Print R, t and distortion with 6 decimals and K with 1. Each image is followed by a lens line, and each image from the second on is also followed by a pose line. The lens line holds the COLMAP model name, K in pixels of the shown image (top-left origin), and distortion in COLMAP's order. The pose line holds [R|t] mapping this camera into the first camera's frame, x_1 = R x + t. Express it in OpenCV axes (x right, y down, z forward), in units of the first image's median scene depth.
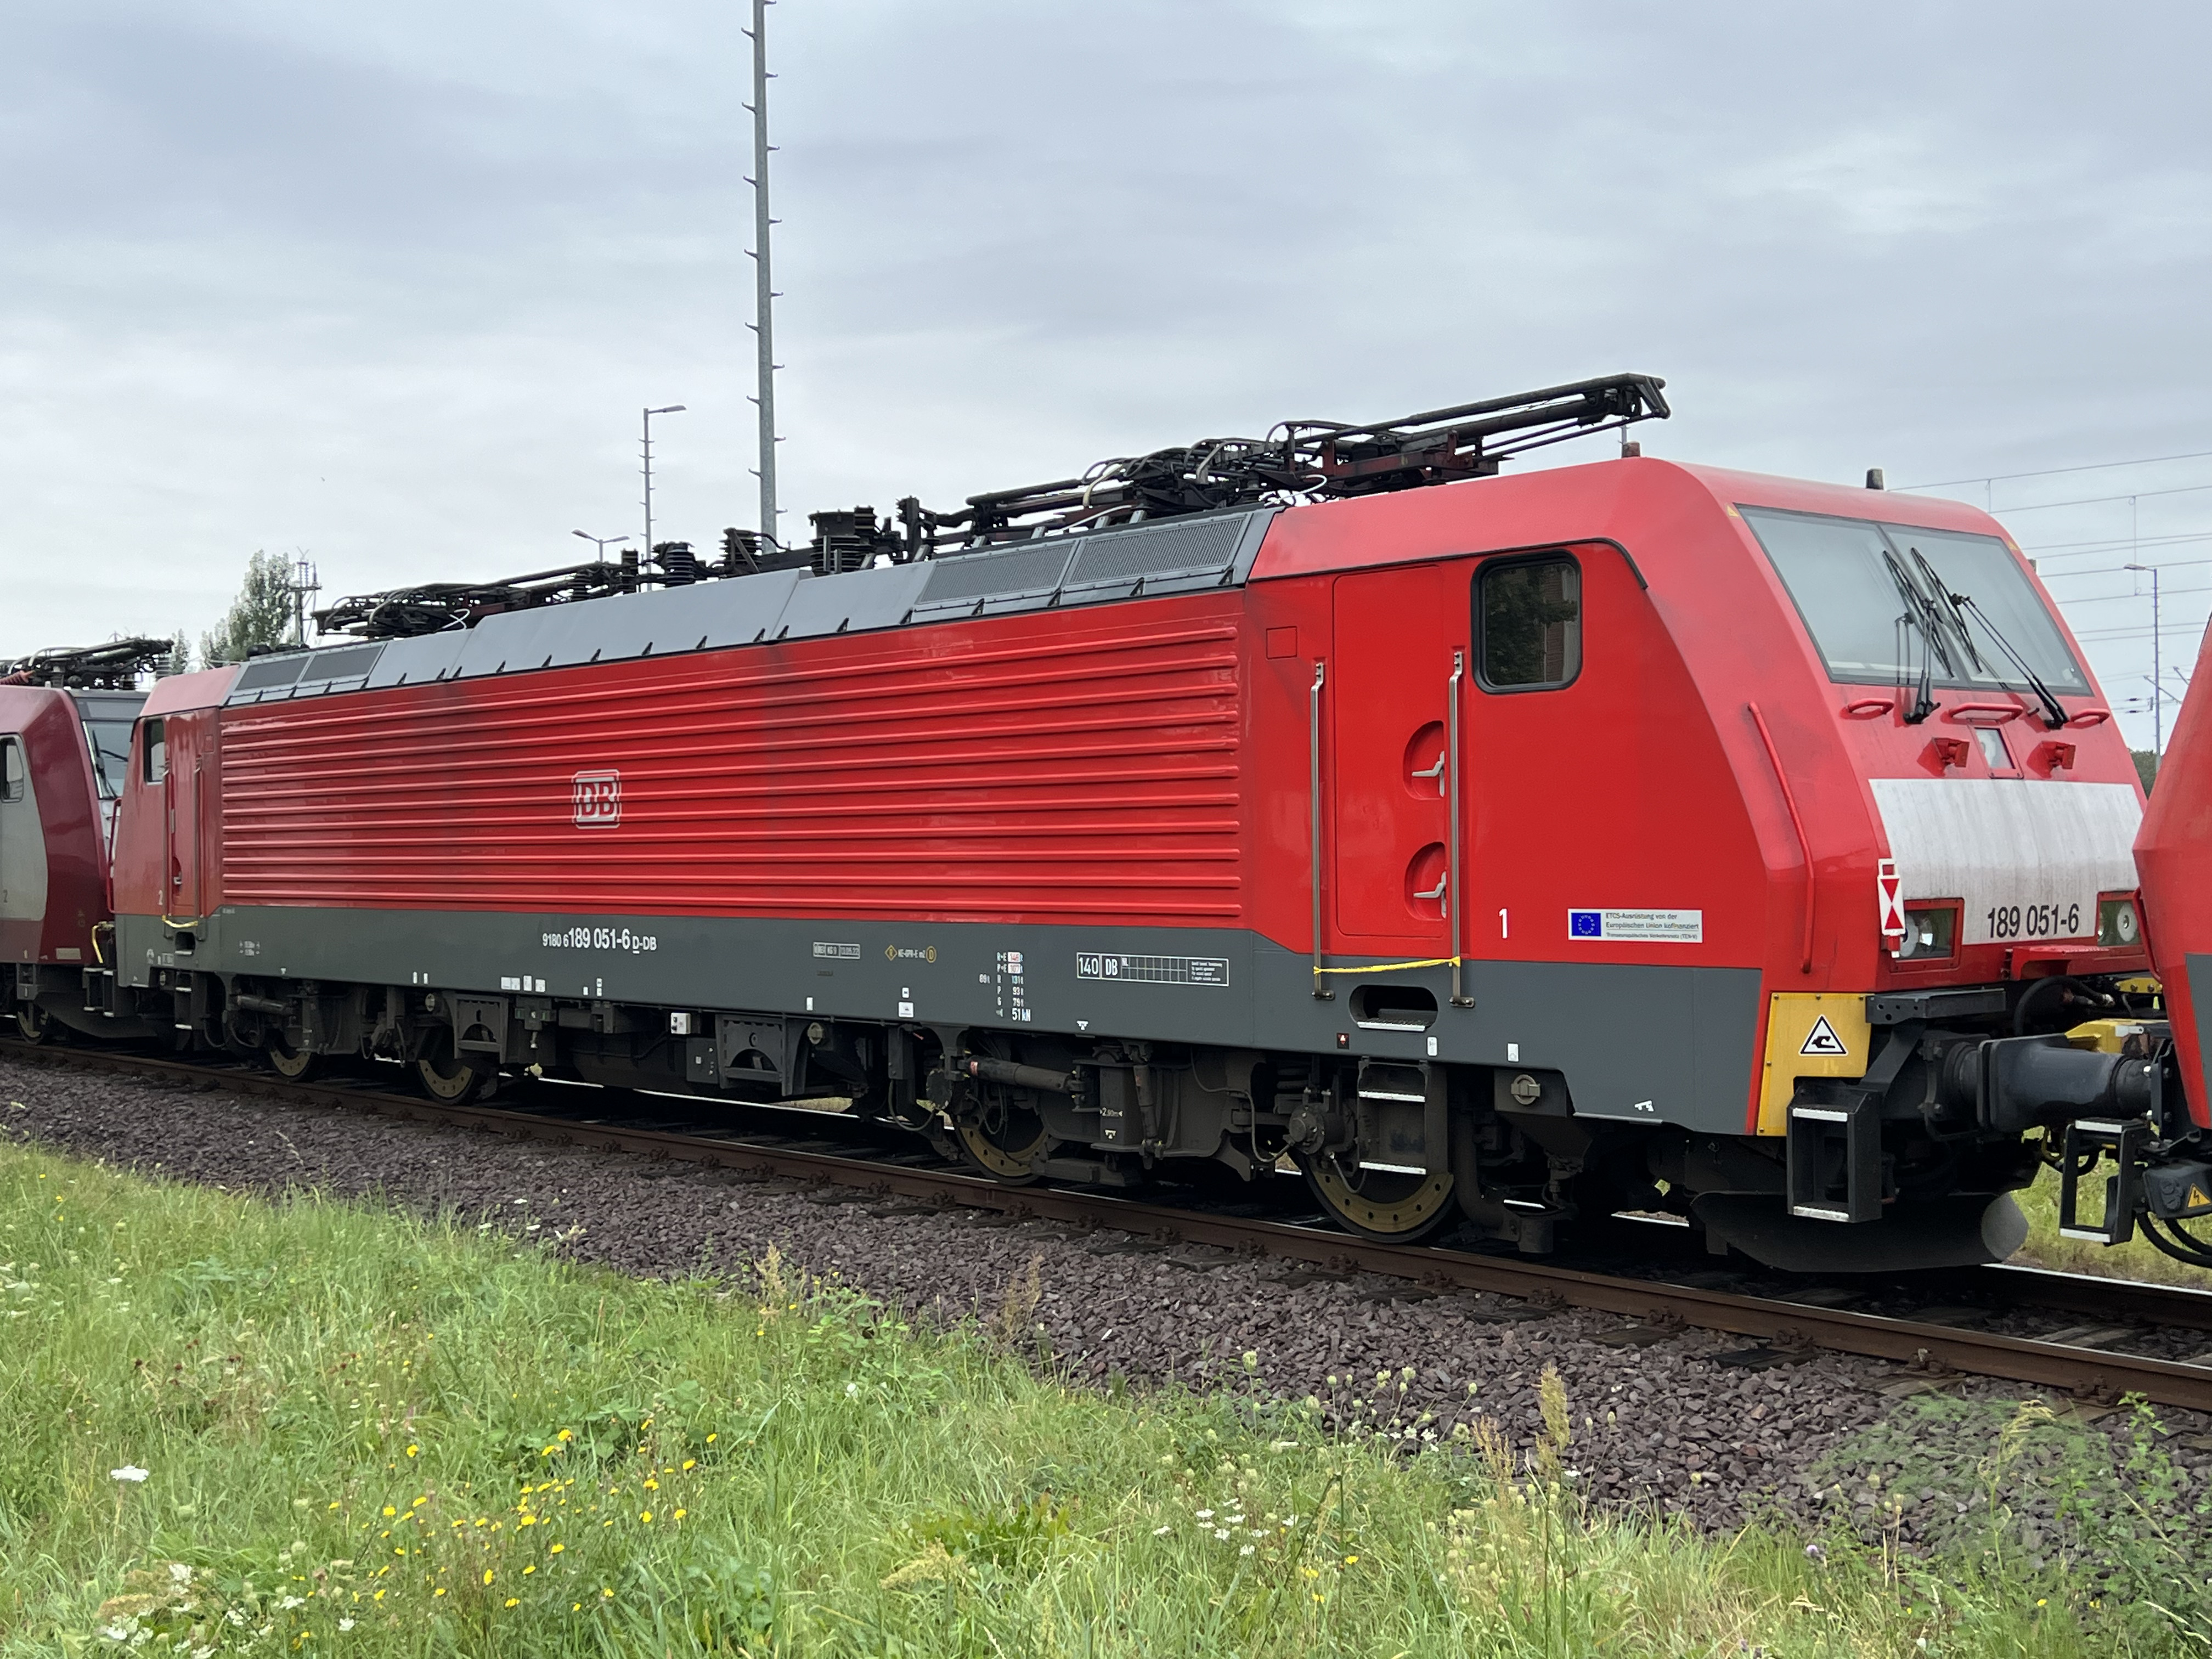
lens RADIAL K [[2529.6, 0, 1068.5], [0, 2529.6, 809.4], [0, 0, 1]] dist [0.177379, -0.473686]
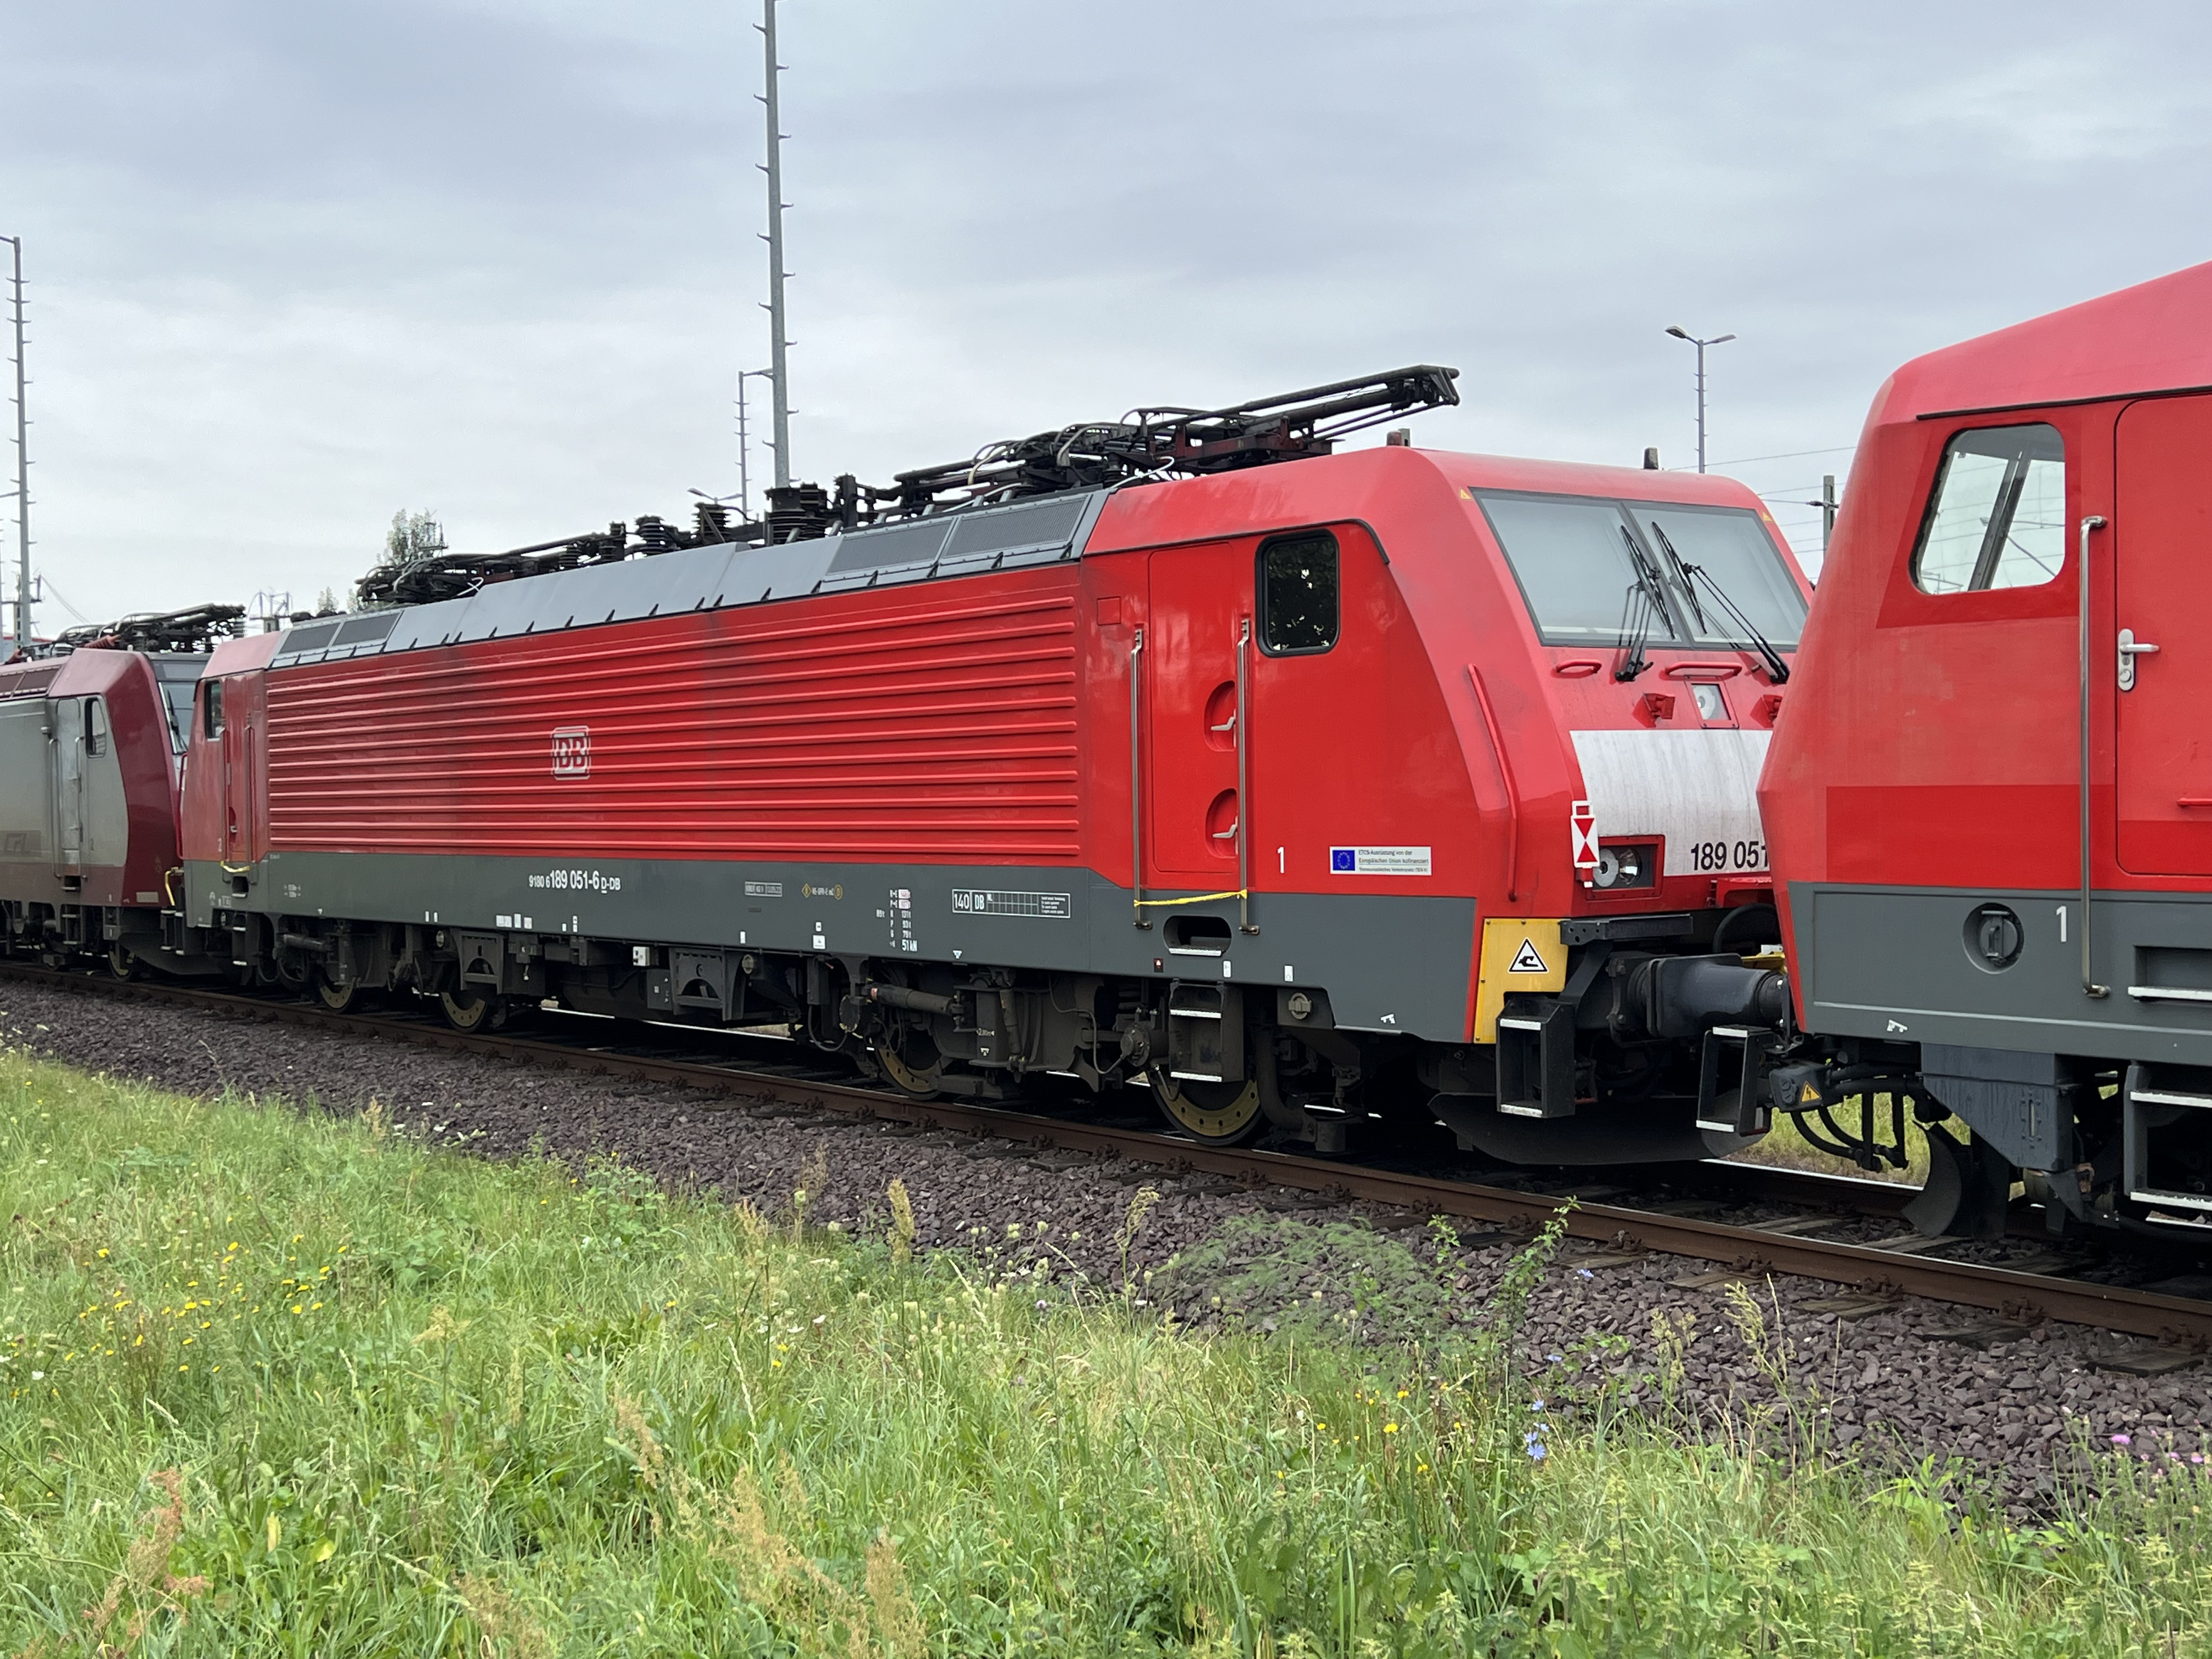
lens RADIAL K [[2529.6, 0, 1068.5], [0, 2529.6, 809.4], [0, 0, 1]] dist [0.177379, -0.473686]
pose [[0.998288, -0.004678, -0.058308, 0.121569], [0.005867, 0.999778, 0.020231, -0.000853], [0.058201, -0.020538, 0.998094, -0.111052]]
